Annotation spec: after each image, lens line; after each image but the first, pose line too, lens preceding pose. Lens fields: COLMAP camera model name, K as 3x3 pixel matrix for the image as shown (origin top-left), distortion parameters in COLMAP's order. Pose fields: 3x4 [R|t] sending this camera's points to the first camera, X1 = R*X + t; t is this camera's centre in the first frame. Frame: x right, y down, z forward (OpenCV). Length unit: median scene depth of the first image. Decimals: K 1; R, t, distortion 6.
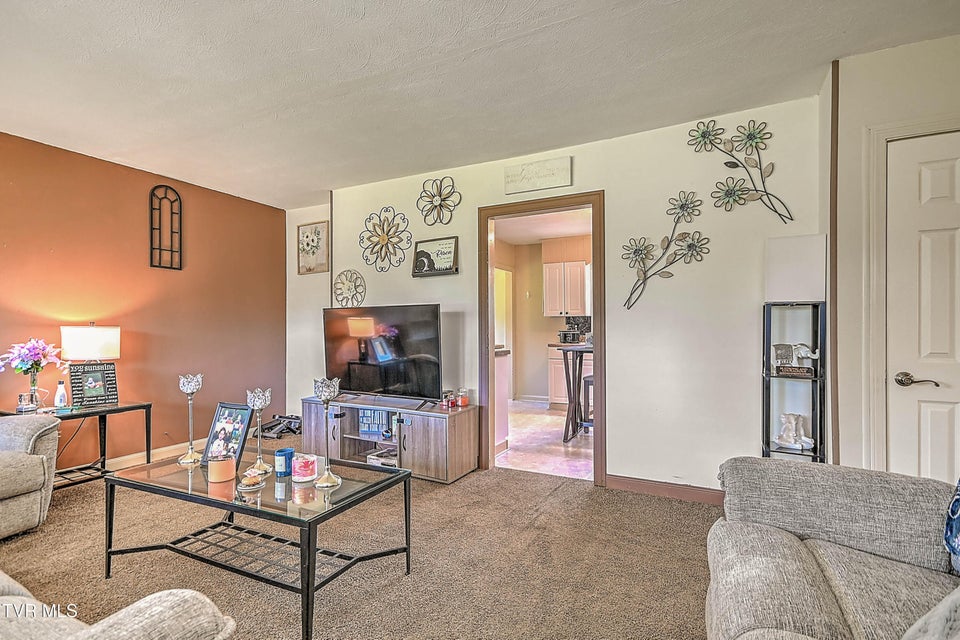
lens RADIAL K [[465.4, 0, 478.0], [0, 465.4, 328.1], [0, 0, 1]] dist [0.019719, 0.000522]
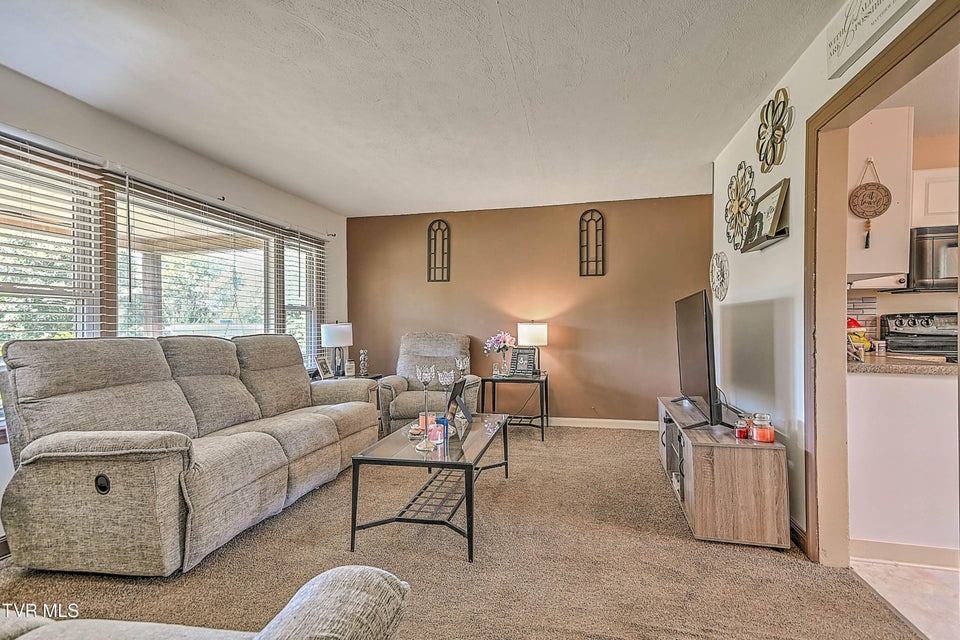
lens RADIAL K [[456.2, 0, 476.8], [0, 456.2, 328.8], [0, 0, 1]] dist [0.041293, 0.000562]
pose [[0.251800, 0.006106, -0.967760, 0.469297], [0.007082, 0.999942, 0.008152, 0.000779], [0.967753, -0.008906, 0.251742, 0.427143]]
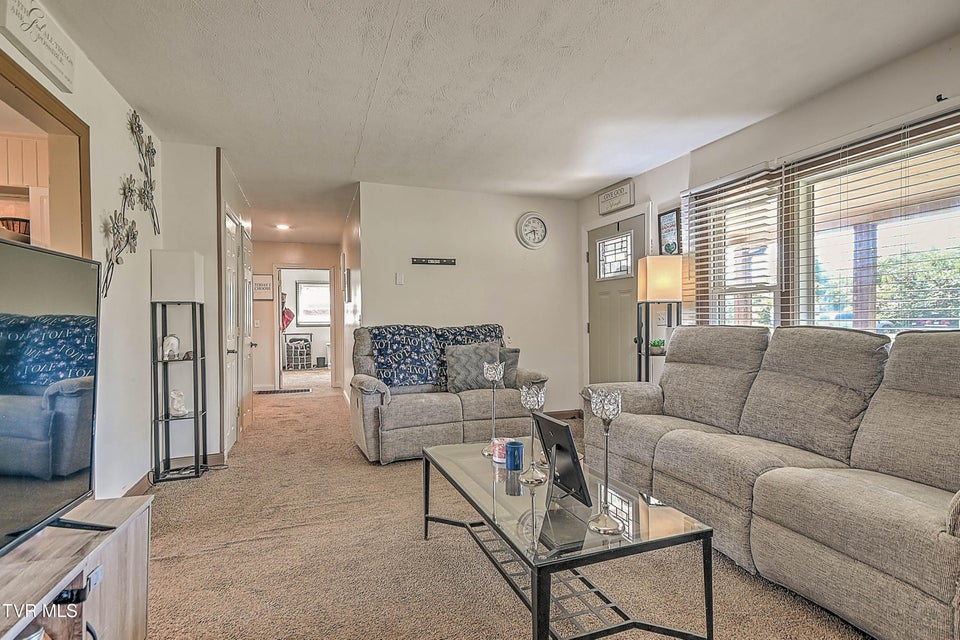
lens RADIAL K [[472.2, 0, 475.9], [0, 472.2, 323.6], [0, 0, 1]] dist [0.023888, -0.000117]
pose [[-0.736735, 0.001138, 0.676180, -0.564227], [0.007579, 0.999950, 0.006575, 0.003218], [-0.676139, 0.009968, -0.736707, 0.983106]]
